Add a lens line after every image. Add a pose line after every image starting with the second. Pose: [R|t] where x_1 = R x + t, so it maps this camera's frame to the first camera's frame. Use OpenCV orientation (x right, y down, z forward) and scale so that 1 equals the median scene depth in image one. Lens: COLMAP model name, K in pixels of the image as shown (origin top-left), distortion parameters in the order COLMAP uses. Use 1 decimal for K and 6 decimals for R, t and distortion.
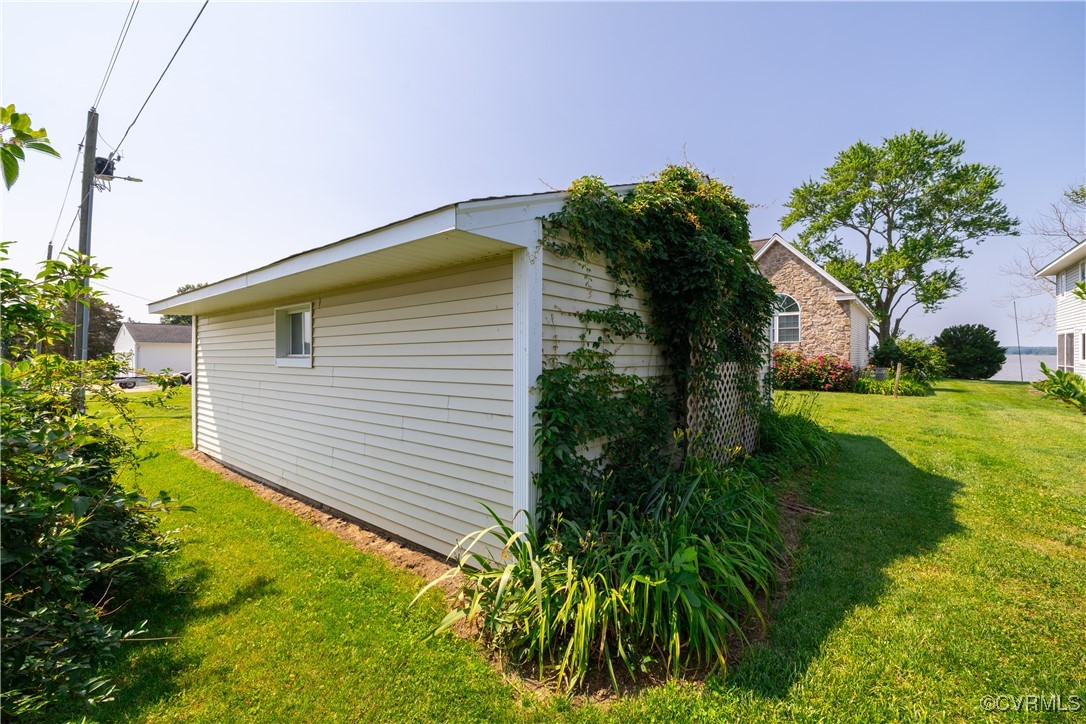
lens RADIAL K [[457.5, 0, 541.7], [0, 457.5, 359.9], [0, 0, 1]] dist [0.000438, 0.000017]
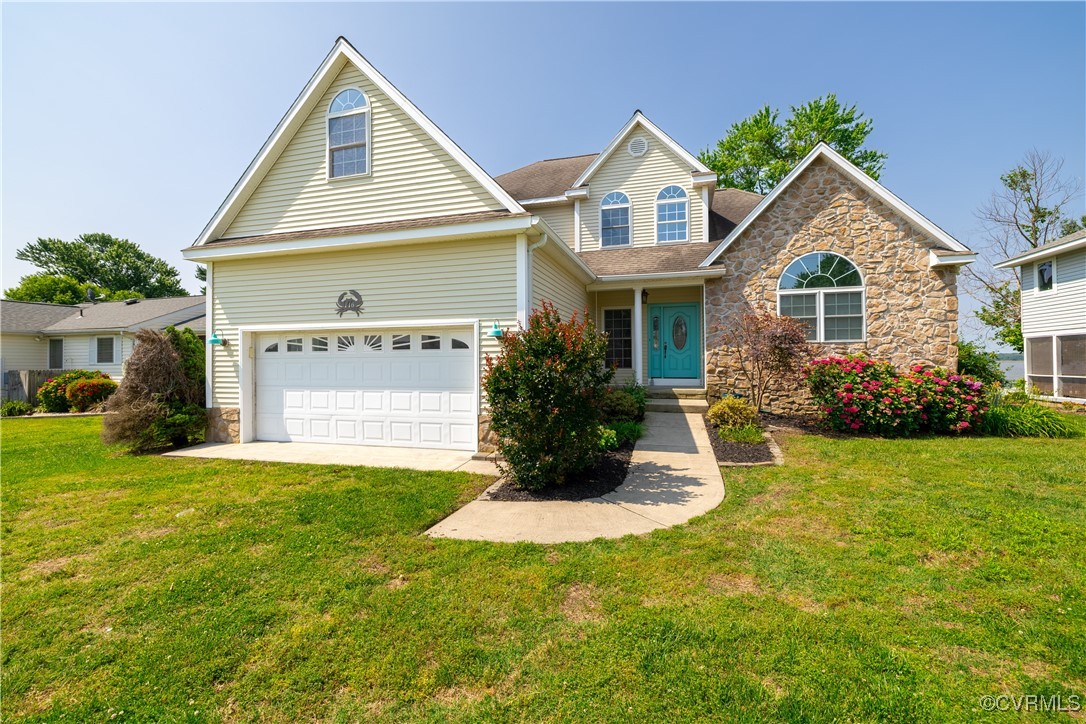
lens RADIAL K [[457.5, 0, 544.7], [0, 457.5, 356.7], [0, 0, 1]] dist [0.000438, 0.000017]
pose [[0.922836, -0.001159, 0.385192, -0.000689], [0.010424, 0.999704, -0.021967, -0.012179], [-0.385053, 0.024288, 0.922575, 0.641564]]
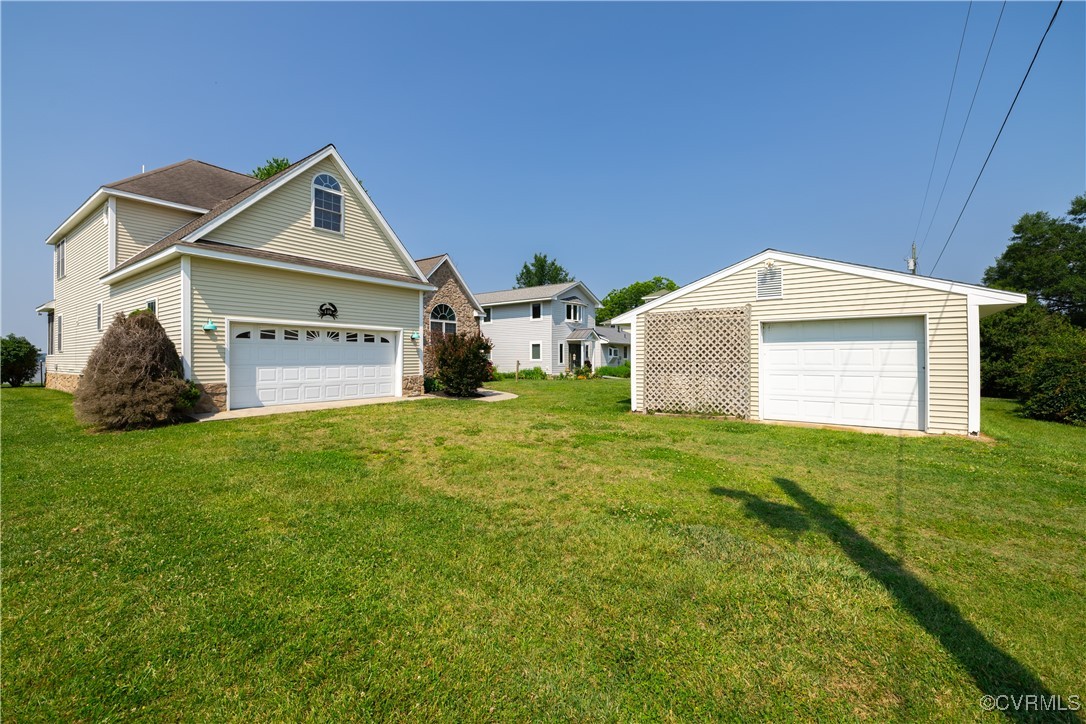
lens RADIAL K [[457.5, 0, 541.6], [0, 457.5, 360.1], [0, 0, 1]] dist [0.000438, 0.000017]
pose [[-0.049572, -0.002845, 0.998767, -0.707425], [0.010206, 0.999942, 0.003355, 0.000587], [-0.998718, 0.010360, -0.049540, 0.826834]]
